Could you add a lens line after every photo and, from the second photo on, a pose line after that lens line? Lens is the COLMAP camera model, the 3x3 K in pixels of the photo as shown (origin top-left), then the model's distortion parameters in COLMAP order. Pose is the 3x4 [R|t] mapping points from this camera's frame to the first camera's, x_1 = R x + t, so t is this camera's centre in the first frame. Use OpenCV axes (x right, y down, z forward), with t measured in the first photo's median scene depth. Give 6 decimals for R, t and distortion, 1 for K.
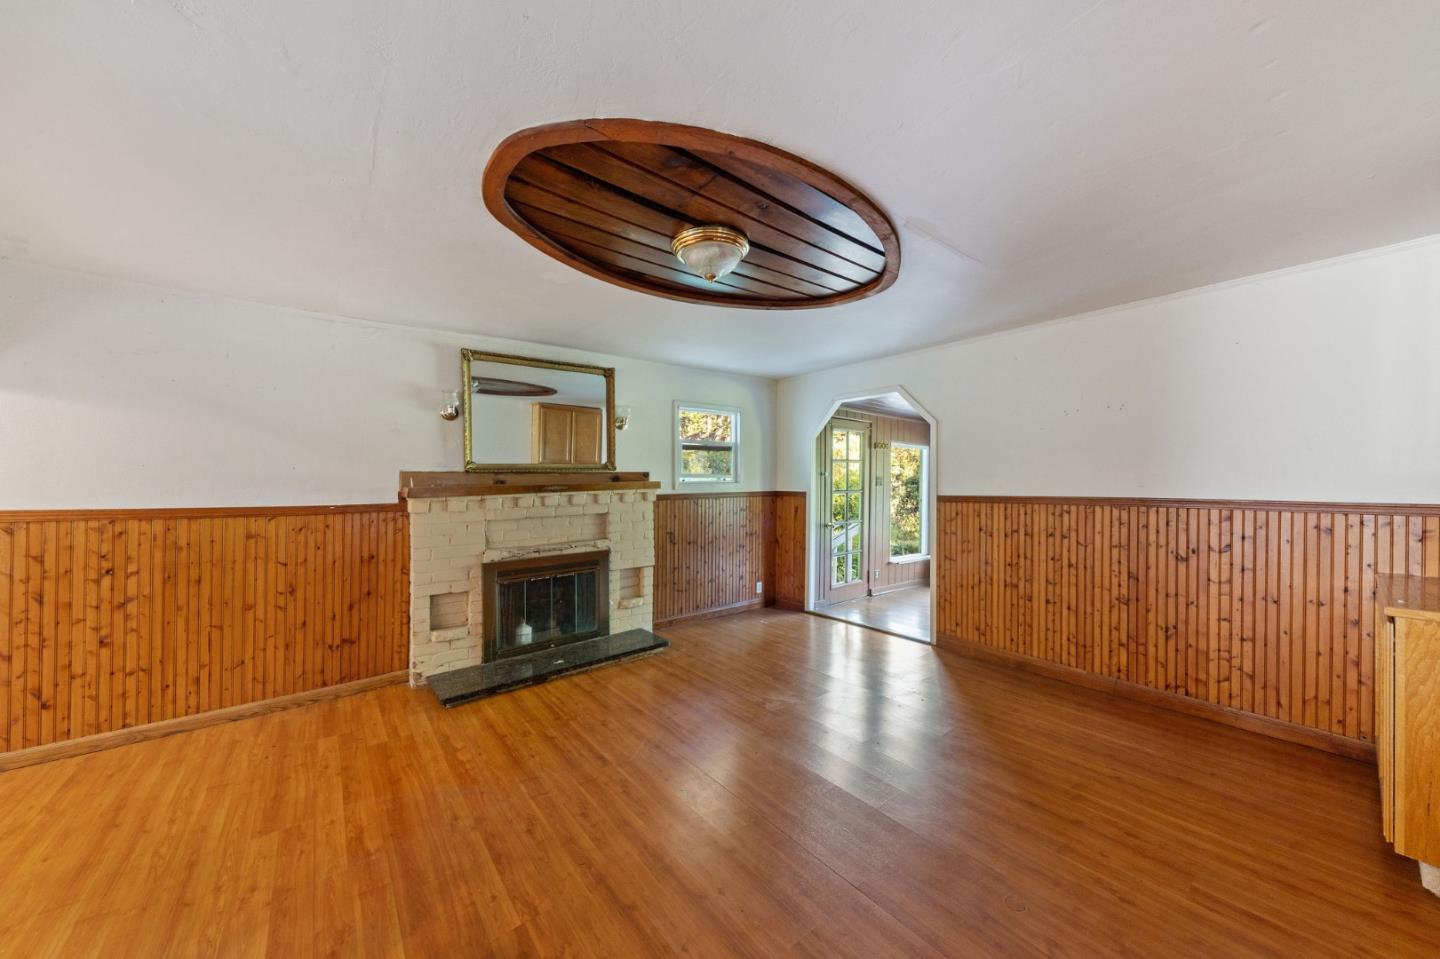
lens RADIAL K [[499.7, 0, 719.8], [0, 499.7, 461.6], [0, 0, 1]] dist [0.000144, -0.000023]
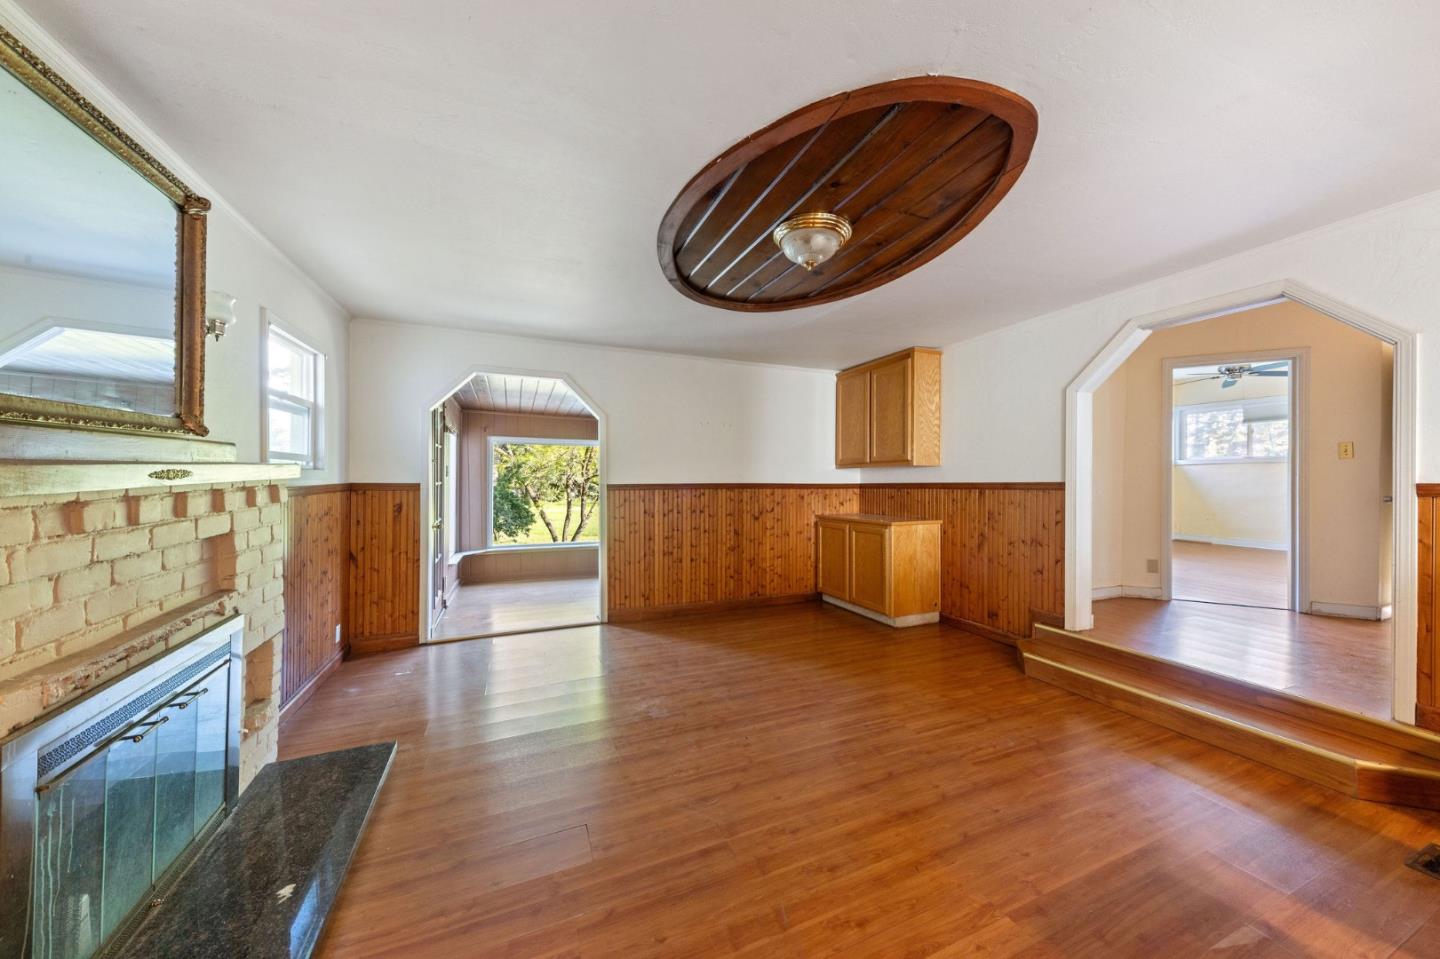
lens RADIAL K [[499.1, 0, 722.3], [0, 499.1, 475.1], [0, 0, 1]] dist [0.000370, 0.000019]
pose [[0.263618, 0.005443, 0.964612, -0.627672], [-0.045292, 0.998951, 0.006741, 0.033756], [-0.963563, -0.045466, 0.263588, 0.554574]]
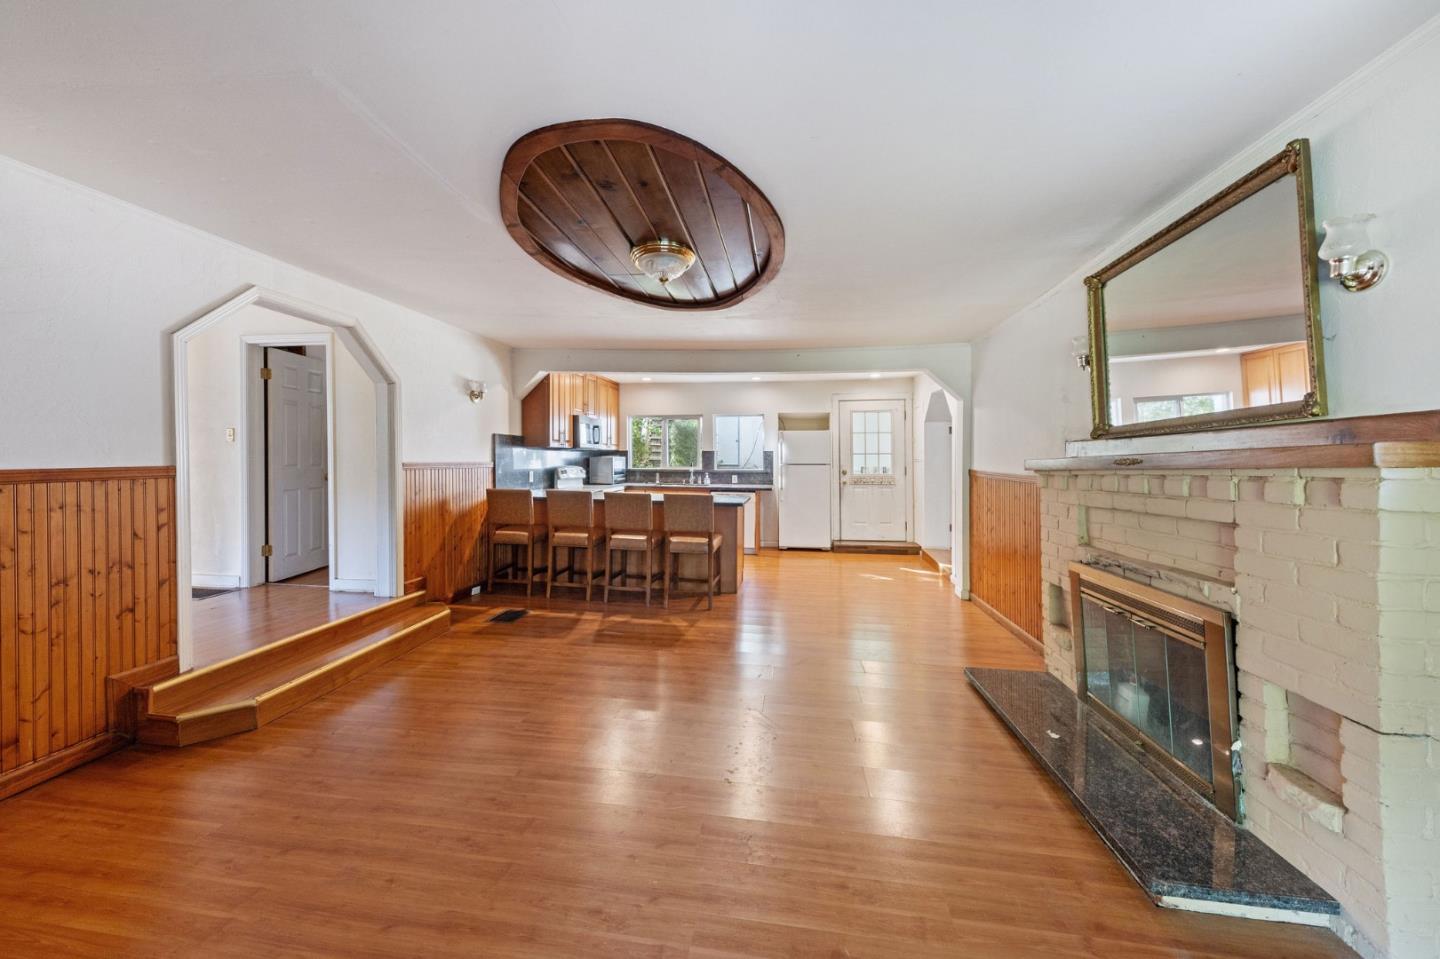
lens RADIAL K [[499.1, 0, 722.3], [0, 499.1, 475.1], [0, 0, 1]] dist [0.000370, 0.000019]
pose [[-0.723097, 0.012960, -0.690625, 0.416975], [0.031742, 0.999391, -0.014480, 0.069148], [0.690017, -0.032392, -0.723068, 1.182851]]
